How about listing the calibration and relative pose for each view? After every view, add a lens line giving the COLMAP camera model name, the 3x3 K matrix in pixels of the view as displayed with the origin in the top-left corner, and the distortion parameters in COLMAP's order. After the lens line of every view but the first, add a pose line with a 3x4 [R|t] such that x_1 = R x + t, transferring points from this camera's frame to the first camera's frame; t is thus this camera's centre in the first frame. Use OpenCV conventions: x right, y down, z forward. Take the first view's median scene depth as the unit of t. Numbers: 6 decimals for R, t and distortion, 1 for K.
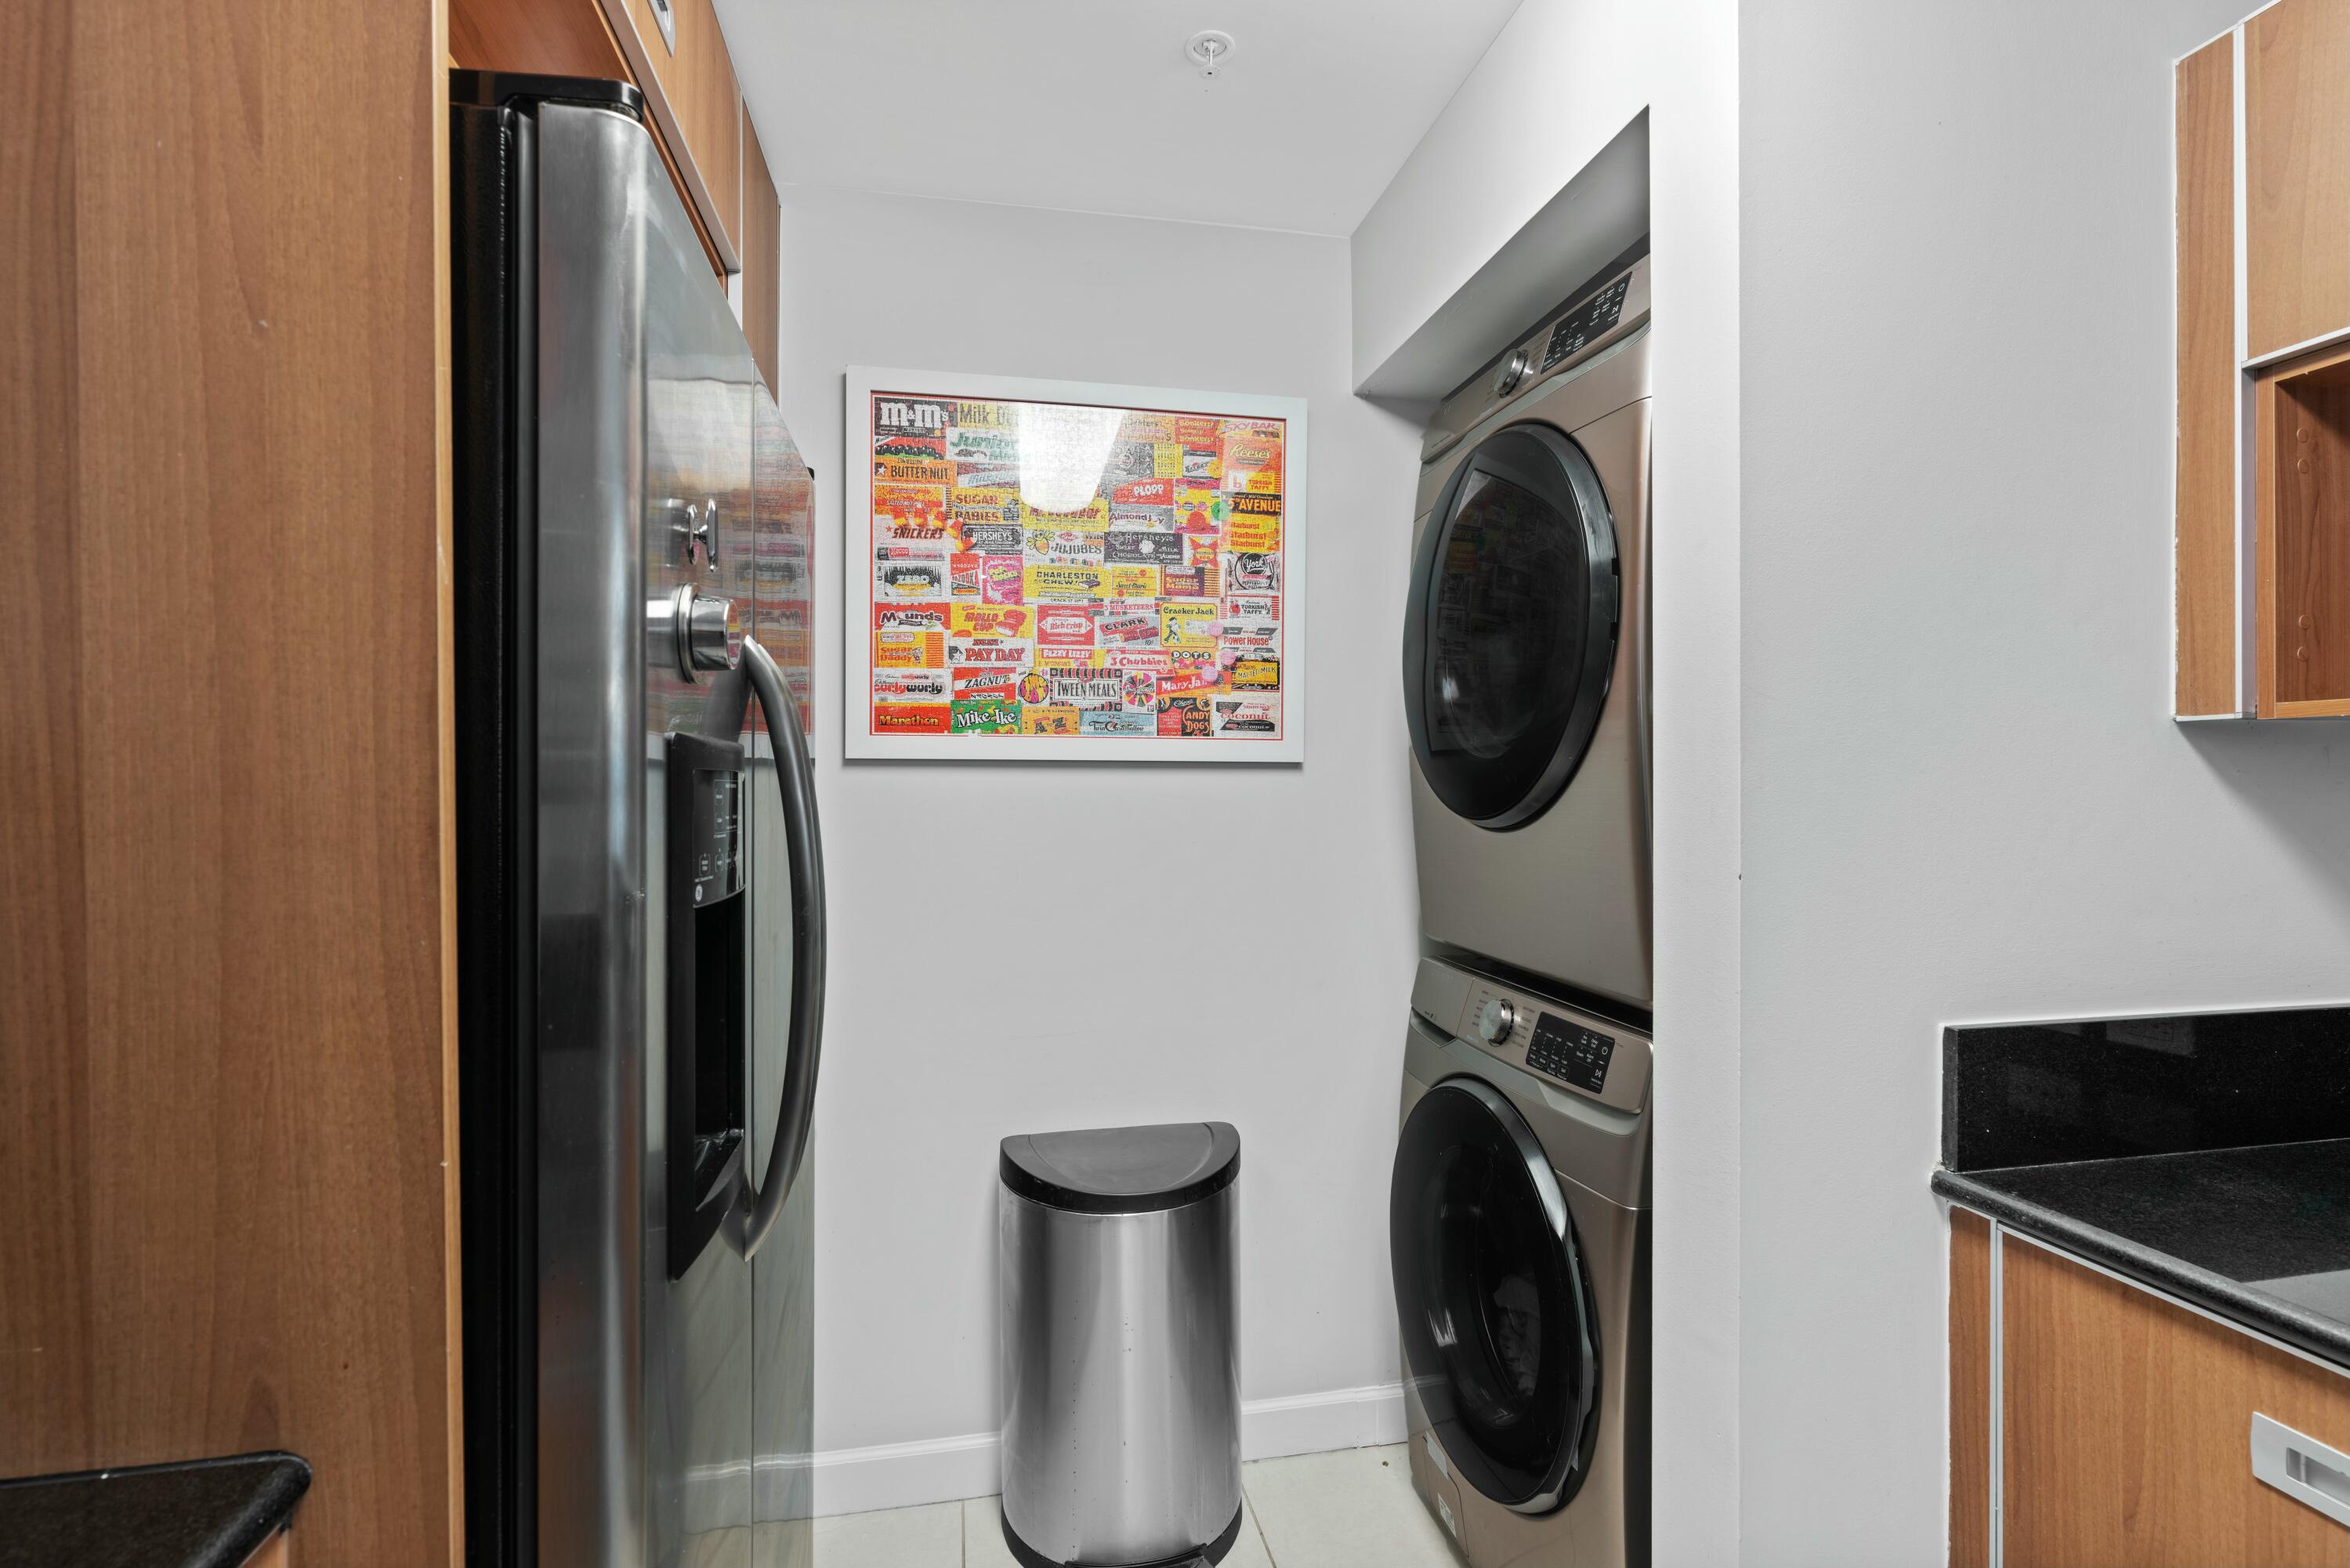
lens RADIAL K [[1102.3, 0, 1175.0], [0, 1102.3, 784.0], [0, 0, 1]] dist [-0.002035, 0.000215]
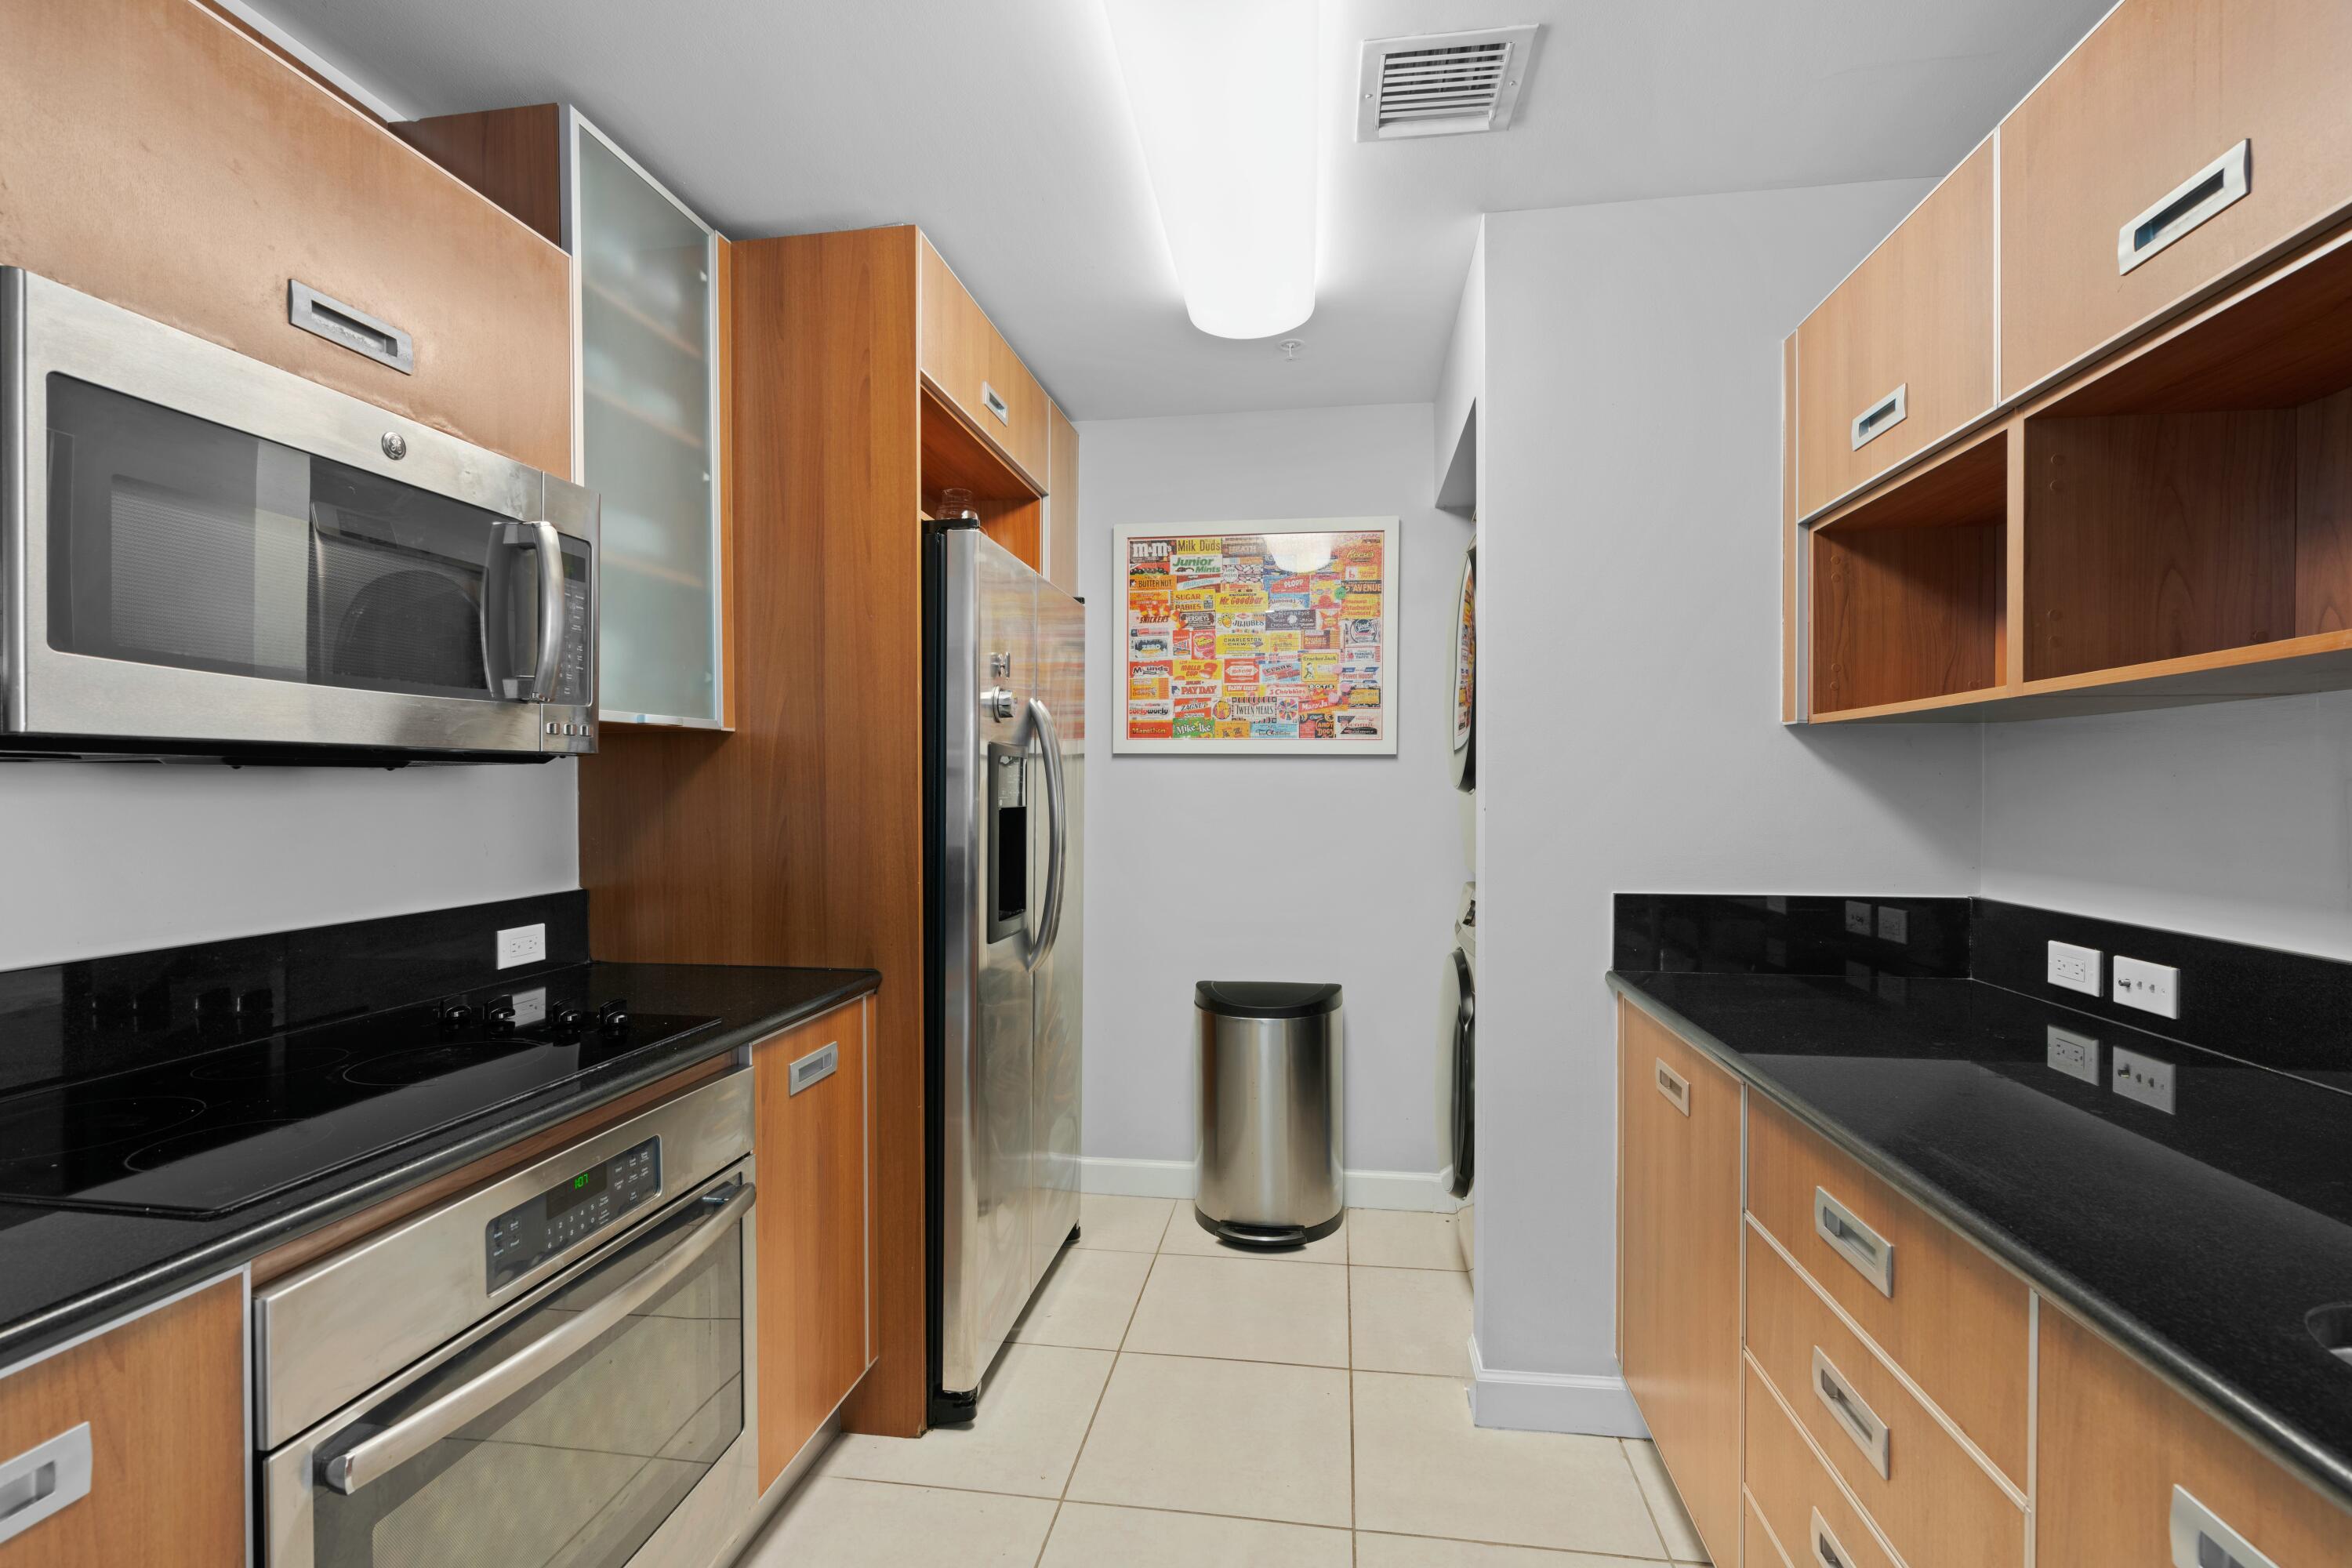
lens RADIAL K [[1103.2, 0, 1176.0], [0, 1103.2, 784.0], [0, 0, 1]] dist [-0.002035, 0.000215]
pose [[0.942835, 0.002485, -0.333251, 0.354597], [-0.002371, 0.999997, 0.000751, 0.022124], [0.333252, 0.000082, 0.942838, -0.568410]]
